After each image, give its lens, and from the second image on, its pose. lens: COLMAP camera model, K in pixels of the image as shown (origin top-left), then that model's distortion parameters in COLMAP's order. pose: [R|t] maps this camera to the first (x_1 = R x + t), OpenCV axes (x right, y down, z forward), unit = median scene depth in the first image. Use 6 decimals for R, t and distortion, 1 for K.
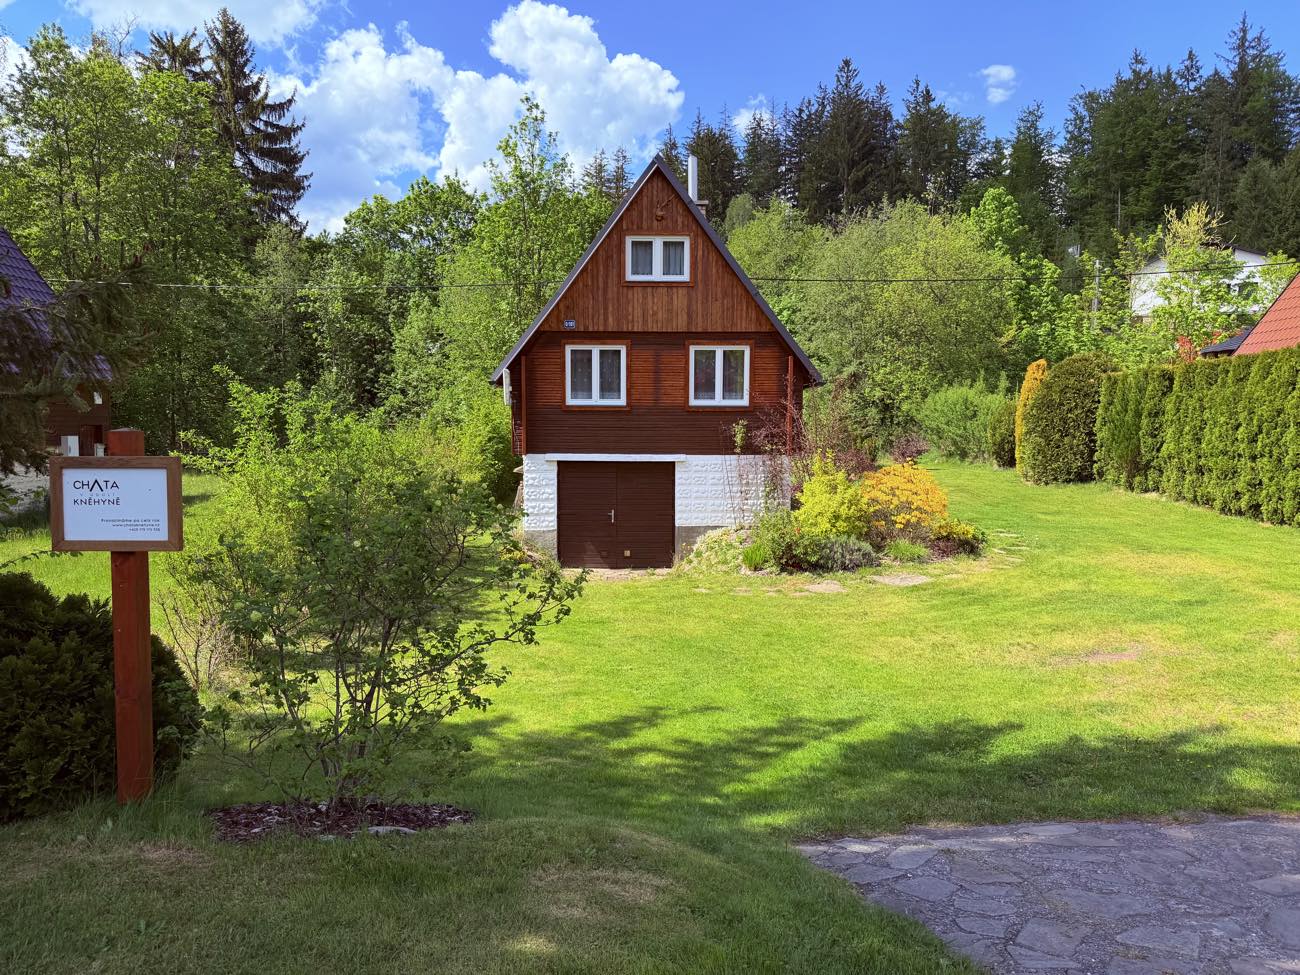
lens RADIAL K [[900.9, 0, 650.0], [0, 900.9, 487.5], [0, 0, 1]] dist [0.076087, -0.105177]
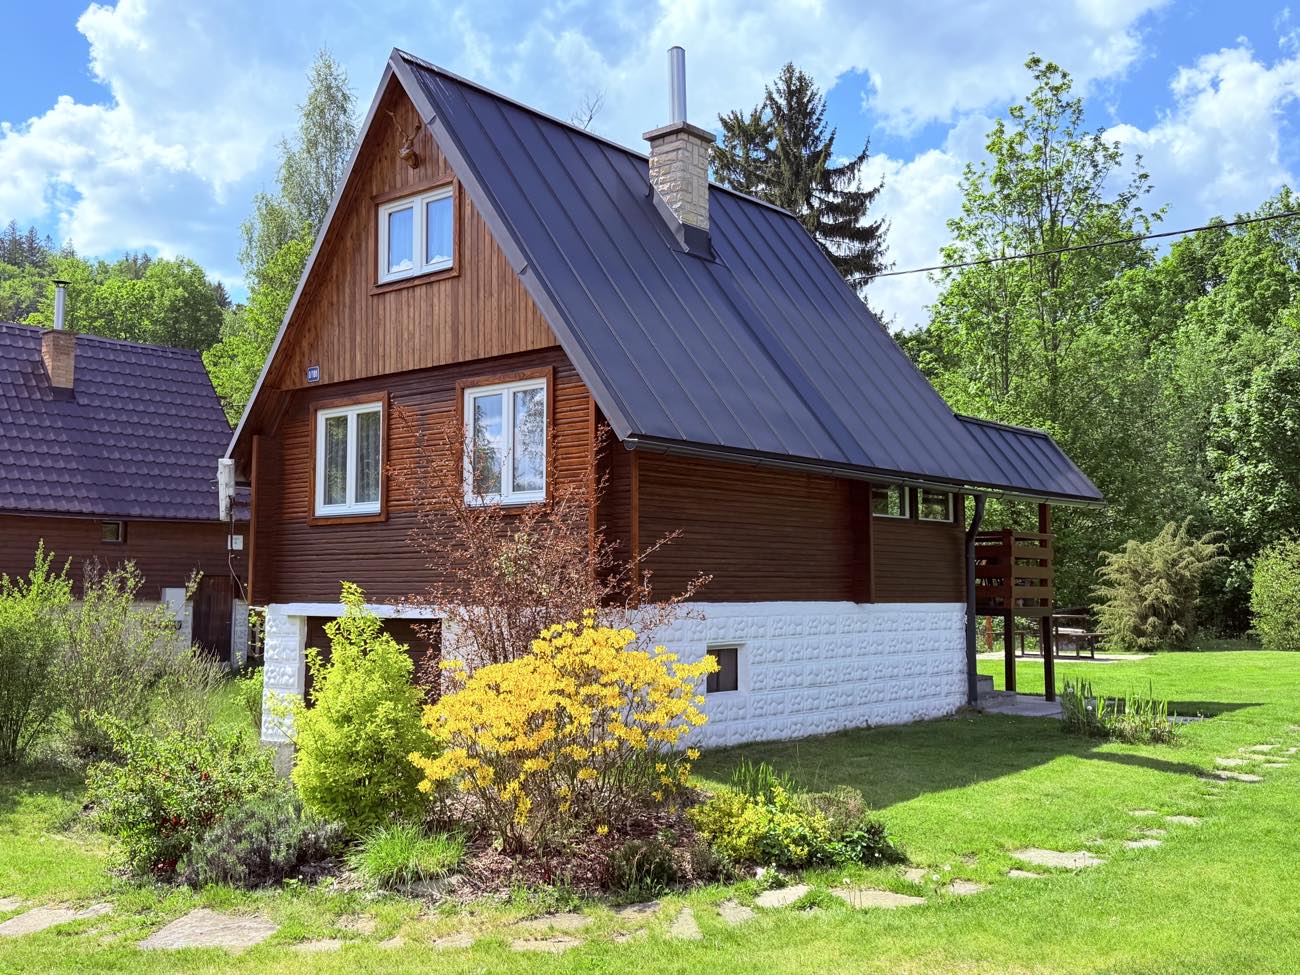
lens RADIAL K [[1267.8, 0, 659.1], [0, 1267.8, 486.5], [0, 0, 1]] dist [0.171232, -0.402739]
pose [[0.757773, -0.057348, -0.649993, 0.587569], [-0.043812, 0.989411, -0.138372, -0.008907], [0.651046, 0.133332, 0.747236, 0.539452]]
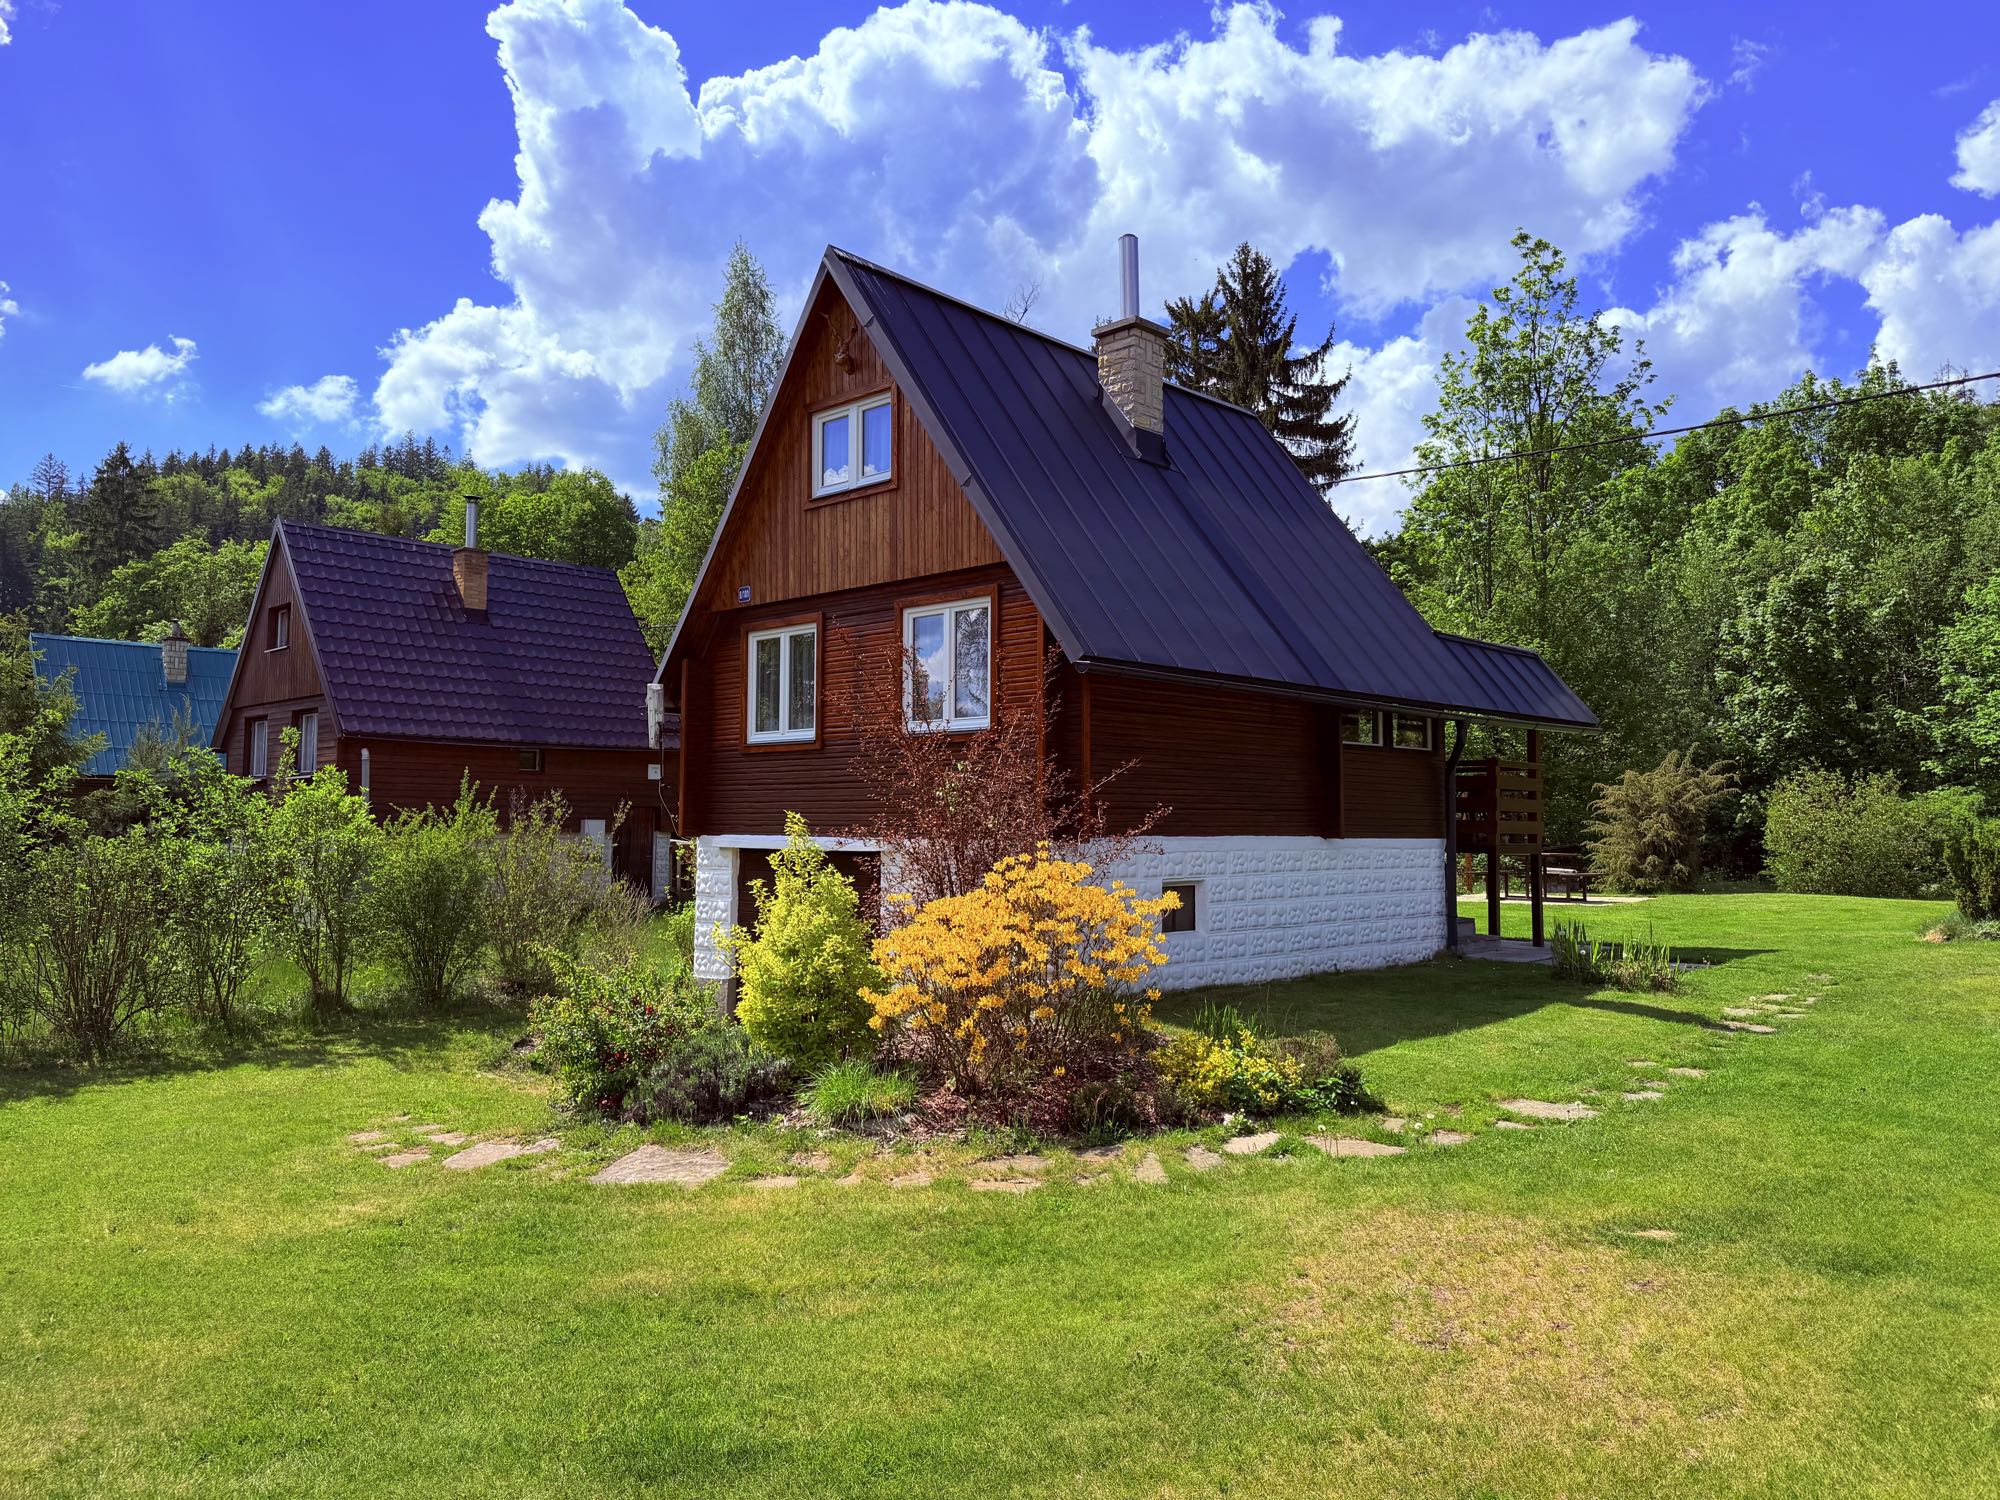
lens RADIAL K [[1386.4, 0, 1006.1], [0, 1386.4, 742.3], [0, 0, 1]] dist [0.120410, -0.243797]
pose [[0.713853, -0.043702, -0.698931, 0.591749], [-0.051032, 0.992151, -0.114158, -0.006079], [0.698434, 0.117160, 0.706019, 0.523377]]
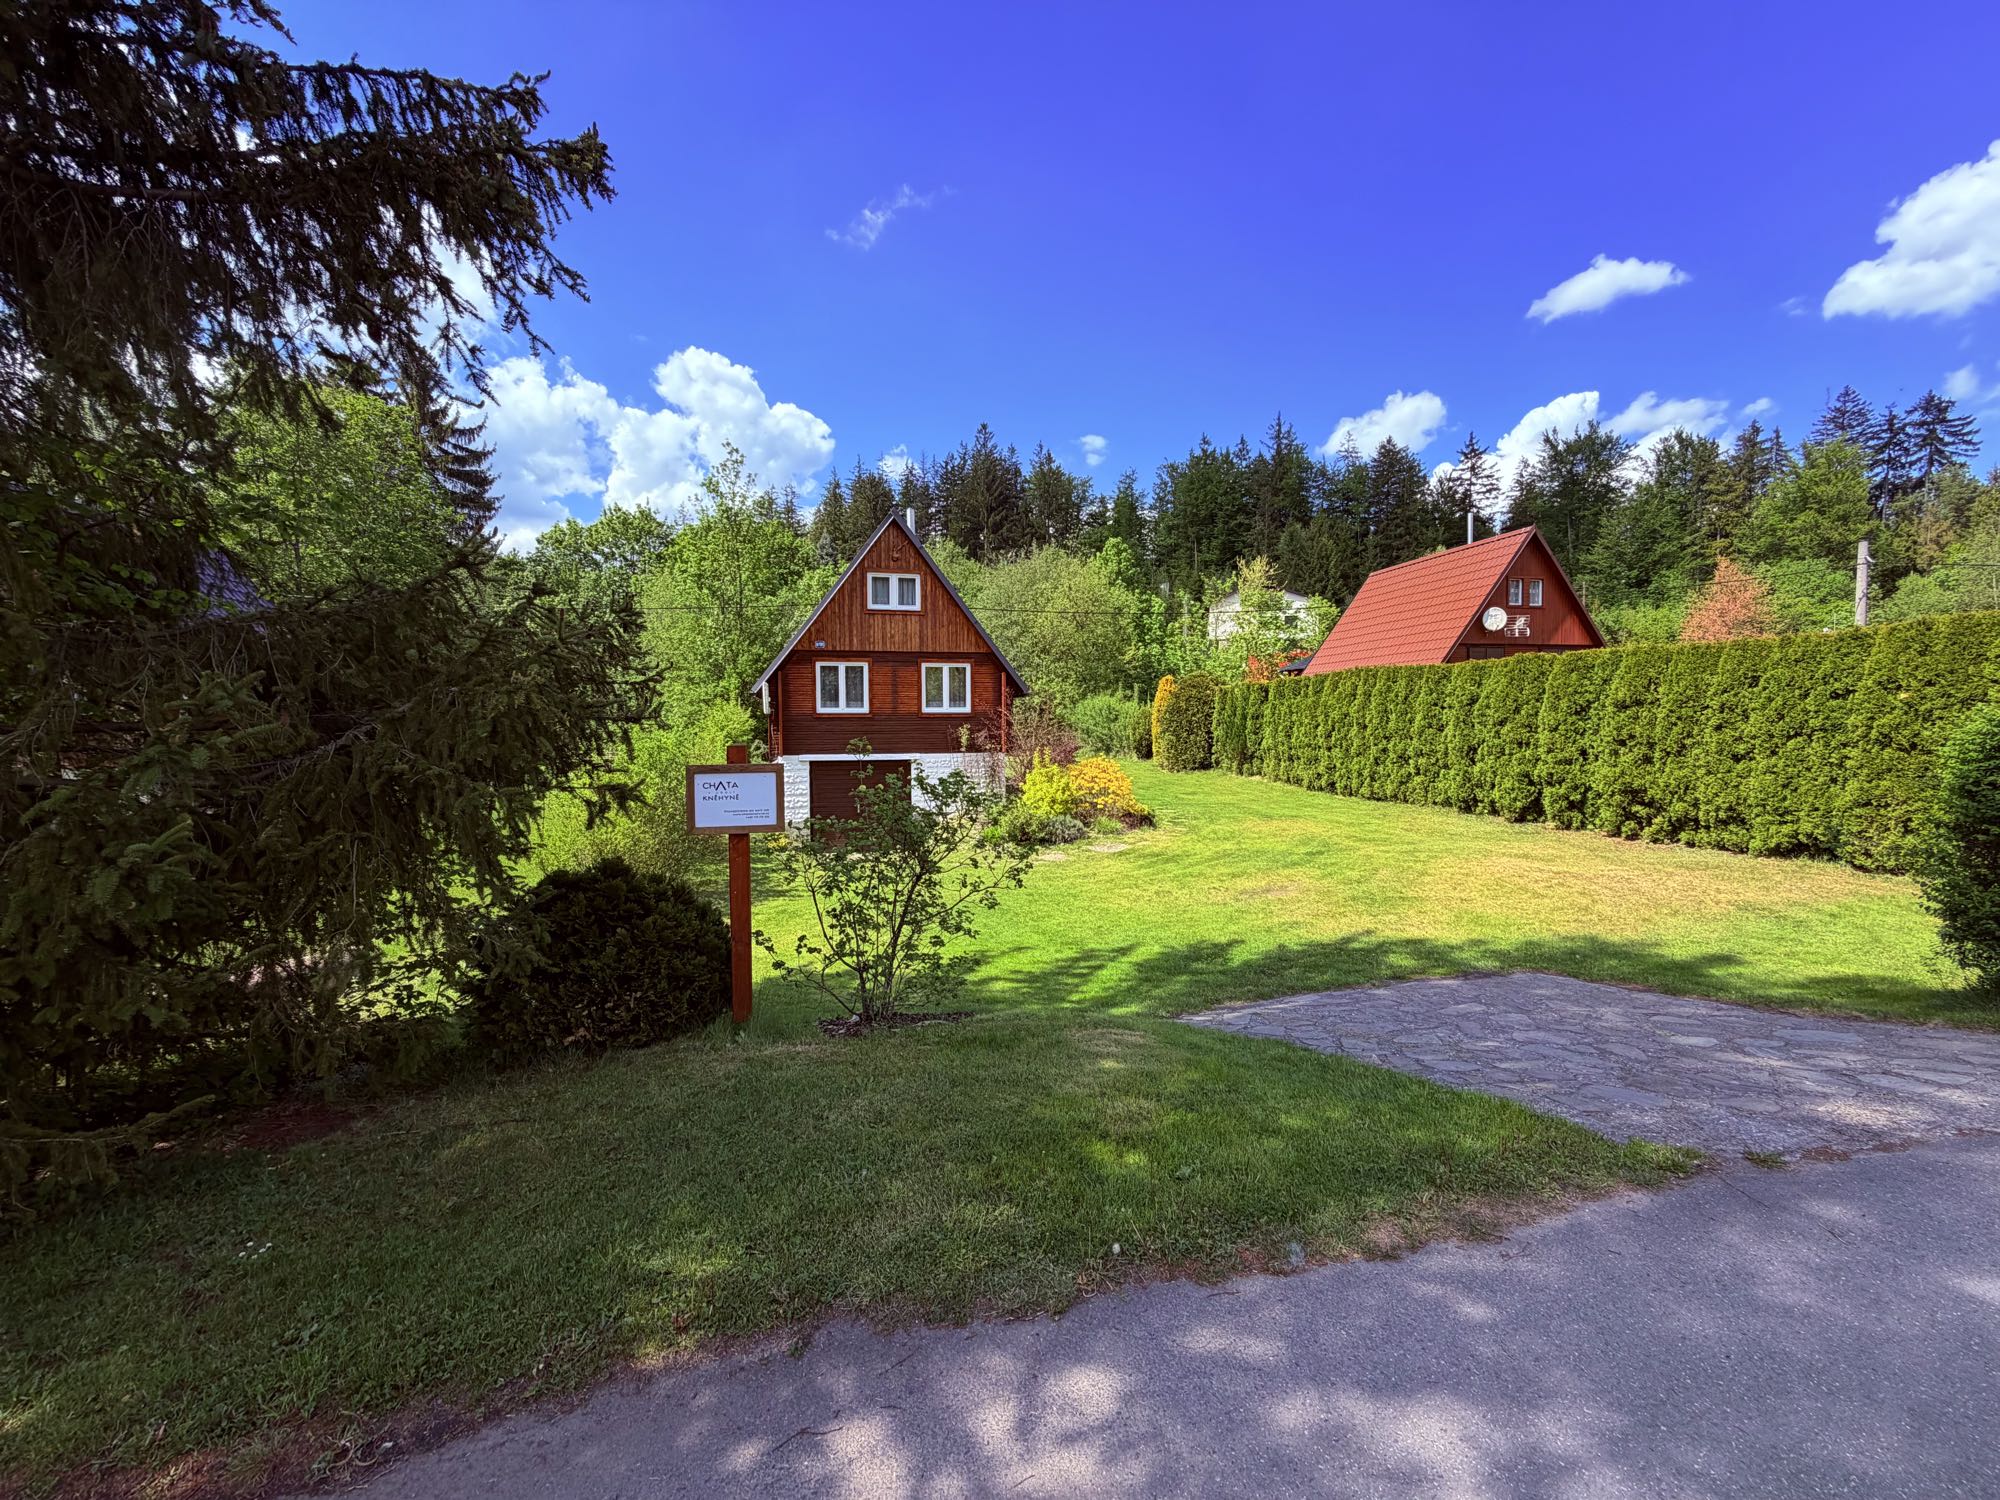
lens RADIAL K [[794.0, 0, 997.1], [0, 794.0, 752.7], [0, 0, 1]] dist [-0.000169, -0.000602]
pose [[0.973893, -0.018544, 0.226250, -0.099226], [0.026958, 0.999053, -0.034157, 0.001004], [-0.225402, 0.039365, 0.973470, -0.050139]]
